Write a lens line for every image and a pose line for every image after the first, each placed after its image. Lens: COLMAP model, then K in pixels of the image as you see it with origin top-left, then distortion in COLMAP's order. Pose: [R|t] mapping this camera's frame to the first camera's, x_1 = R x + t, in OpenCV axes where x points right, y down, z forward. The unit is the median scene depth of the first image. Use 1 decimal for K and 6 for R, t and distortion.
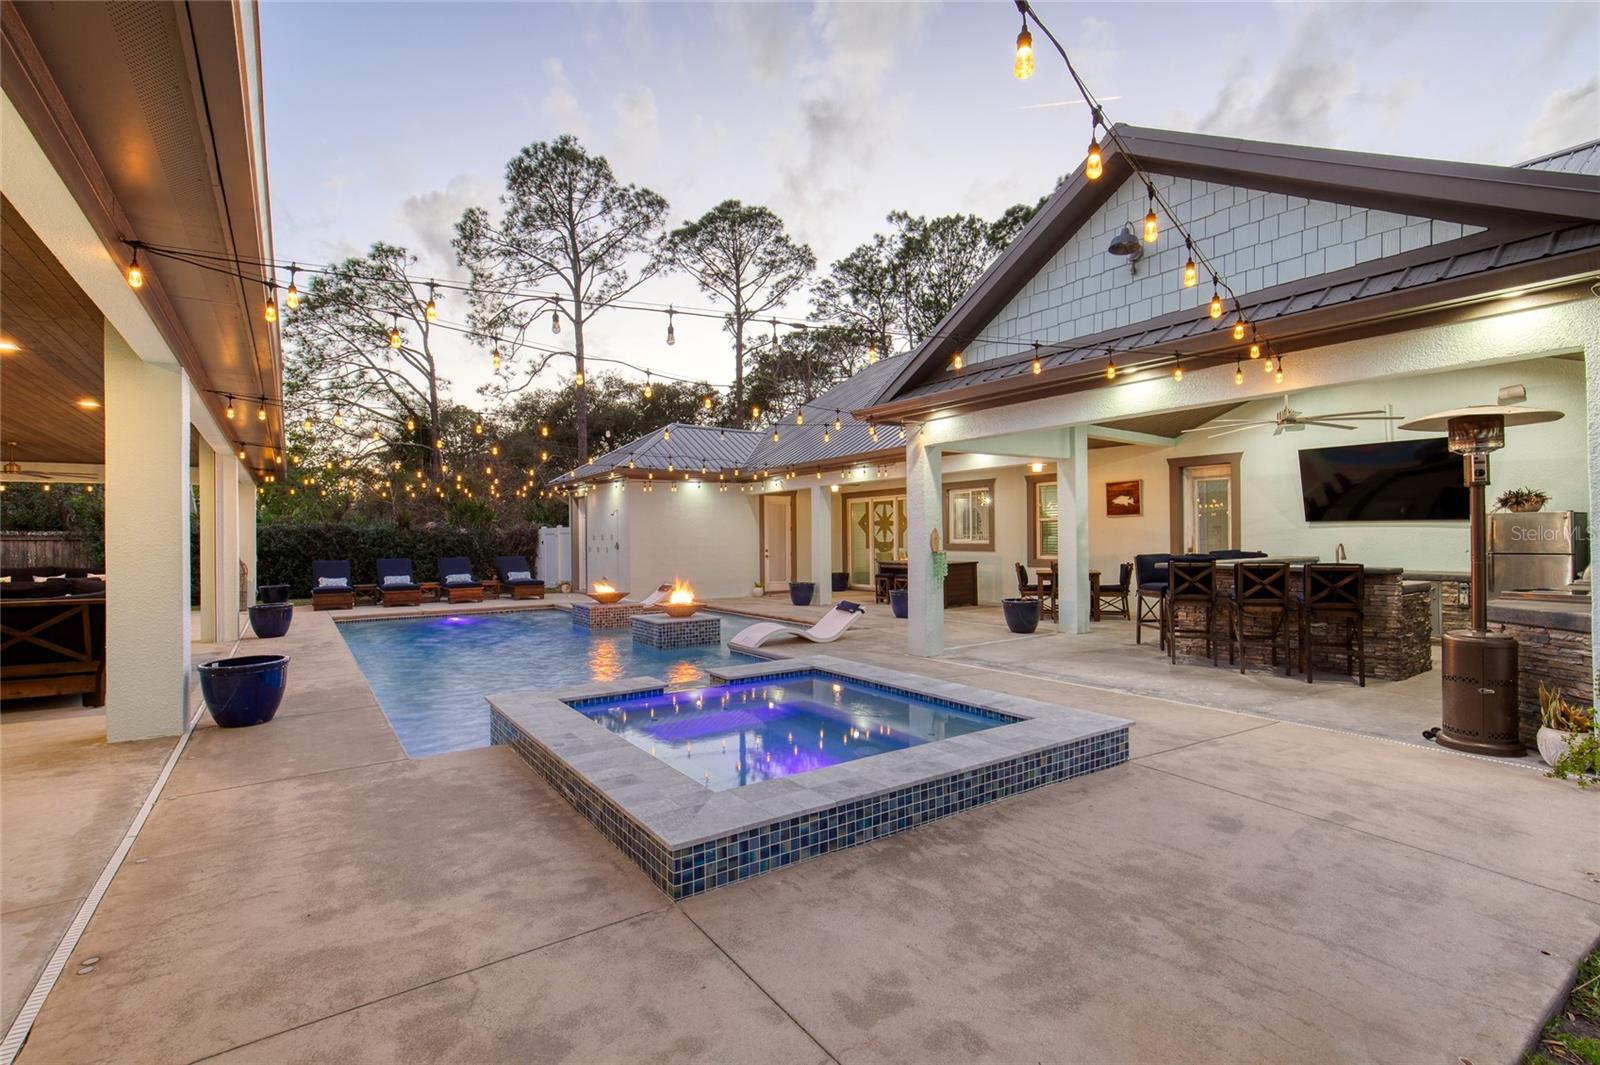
lens RADIAL K [[730.3, 0, 792.4], [0, 730.3, 542.4], [0, 0, 1]] dist [-0.015347, 0.007506]
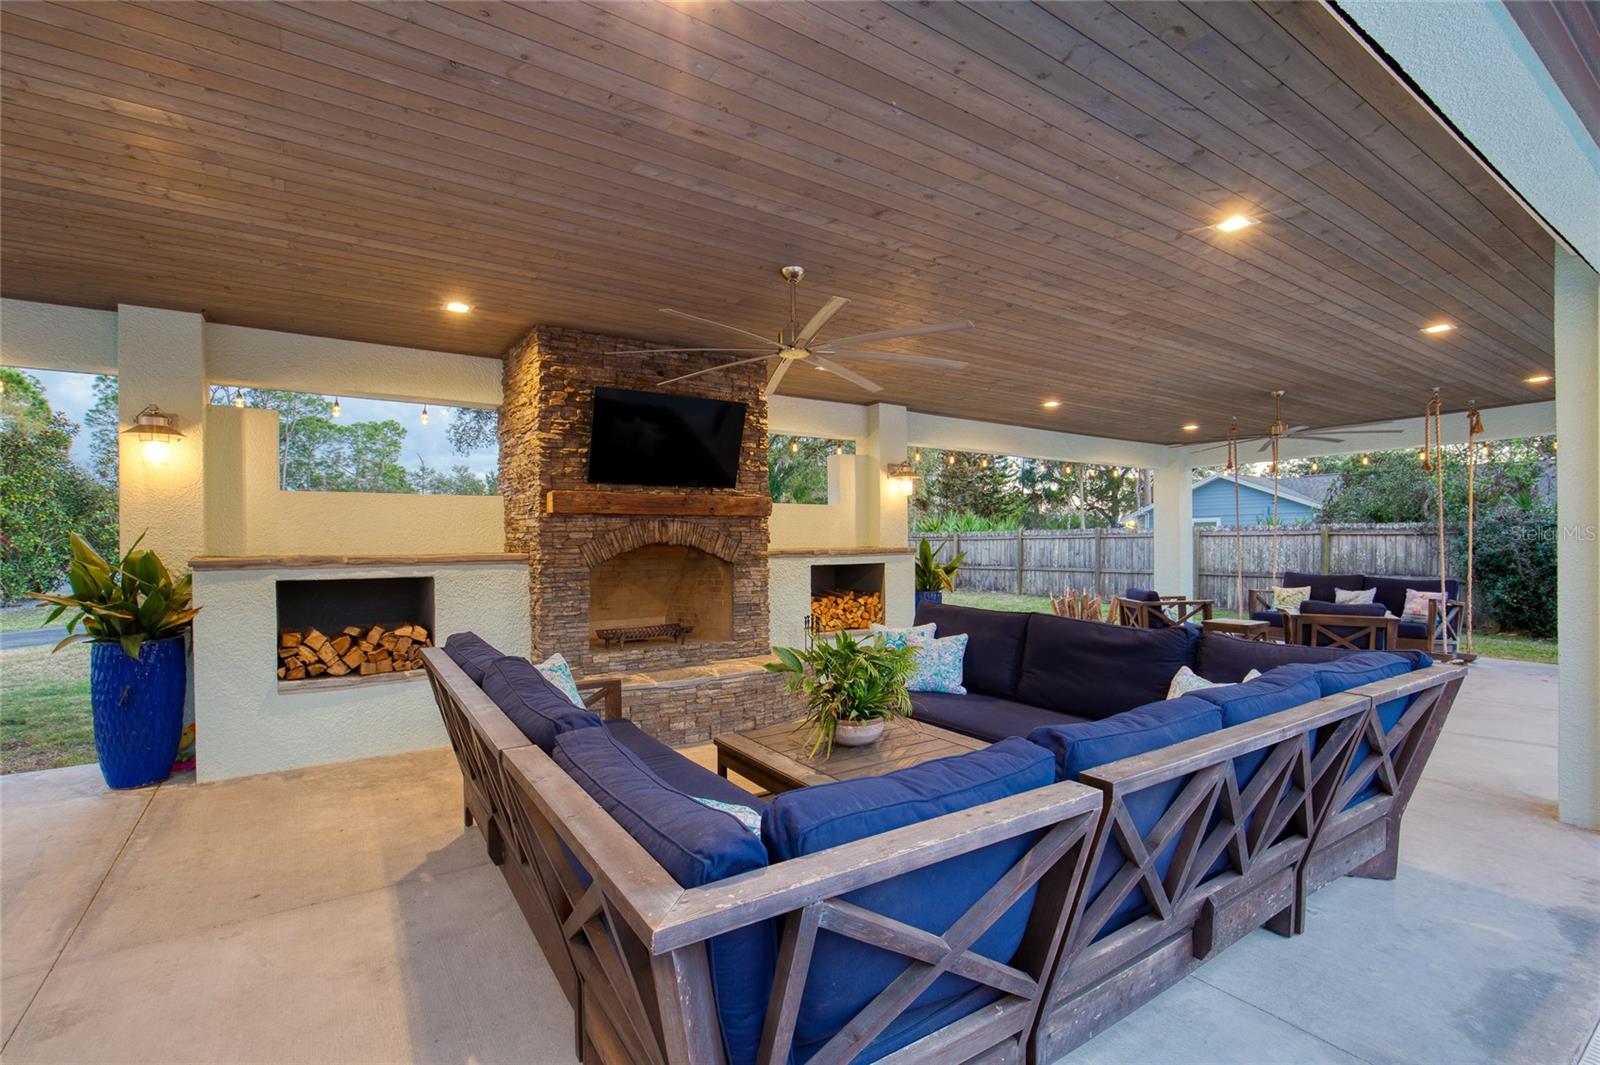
lens RADIAL K [[730.3, 0, 792.4], [0, 730.3, 542.4], [0, 0, 1]] dist [-0.015347, 0.007506]
pose [[-0.006716, 0.006312, -0.999958, -0.161589], [0.005567, 0.999965, 0.006275, -0.001939], [0.999962, -0.005524, -0.006751, 0.224443]]
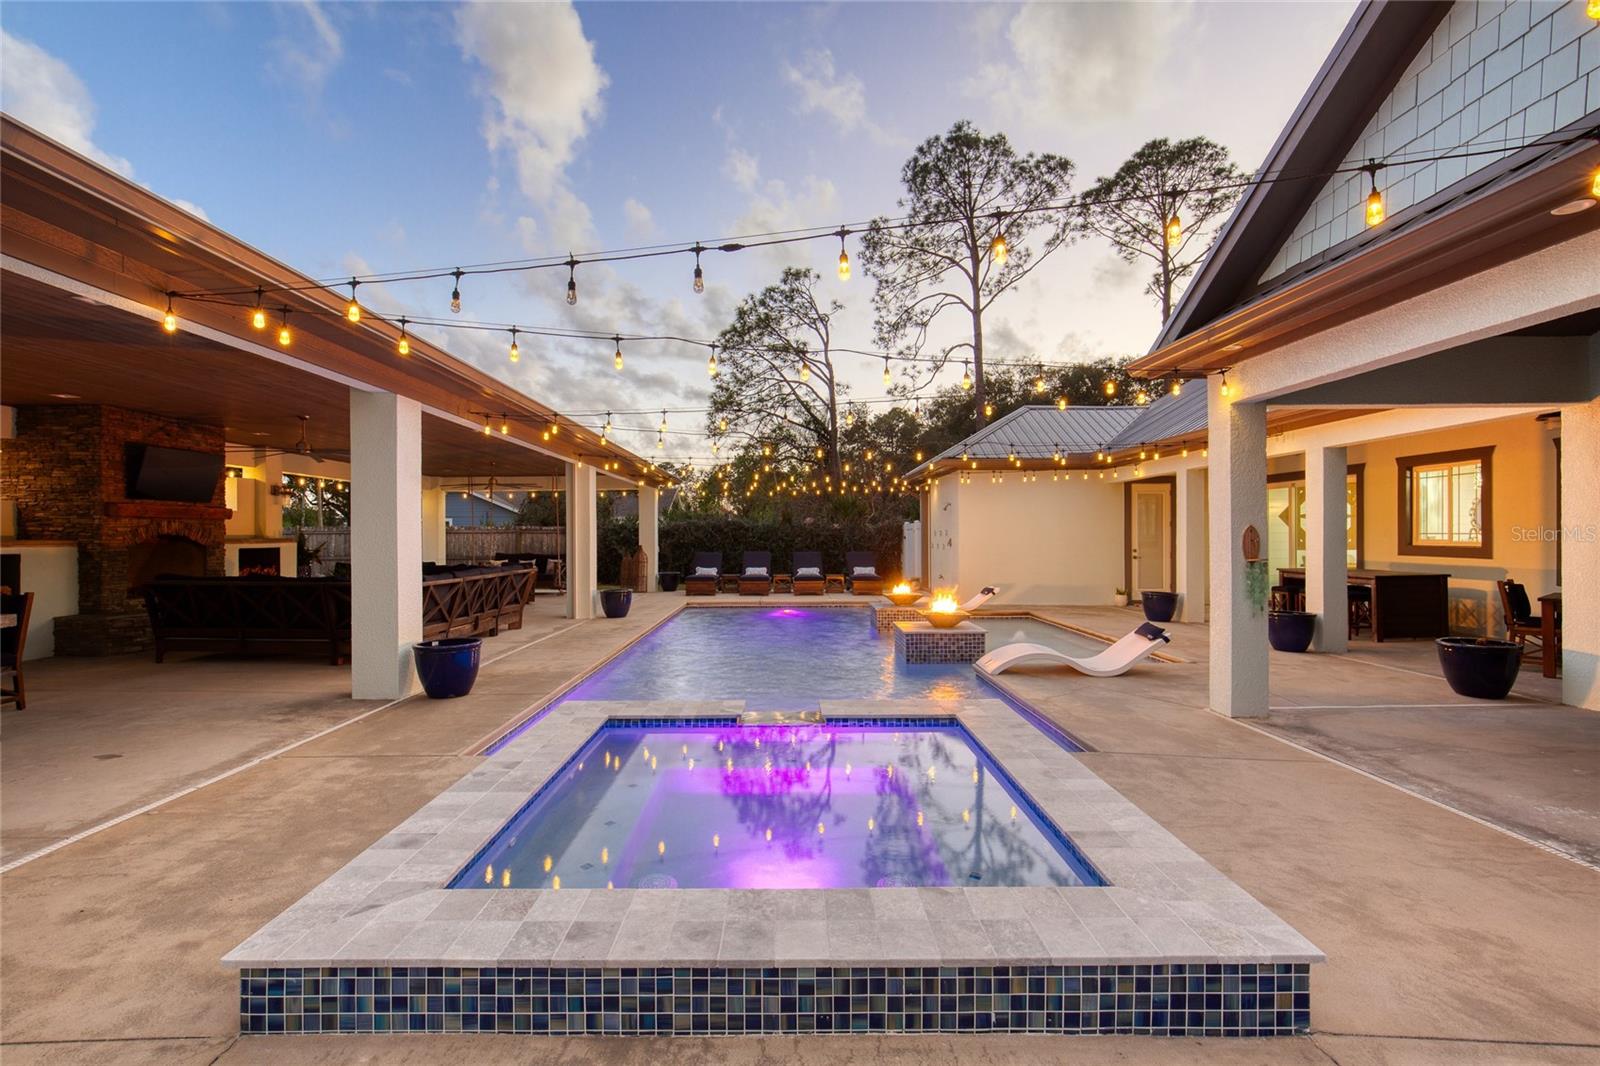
lens RADIAL K [[730.3, 0, 792.4], [0, 730.3, 542.9], [0, 0, 1]] dist [-0.015347, 0.007506]
pose [[0.826196, 0.013518, -0.563221, 0.073022], [-0.007871, 0.999891, 0.012452, -0.003101], [0.563328, -0.005855, 0.826213, 0.070328]]
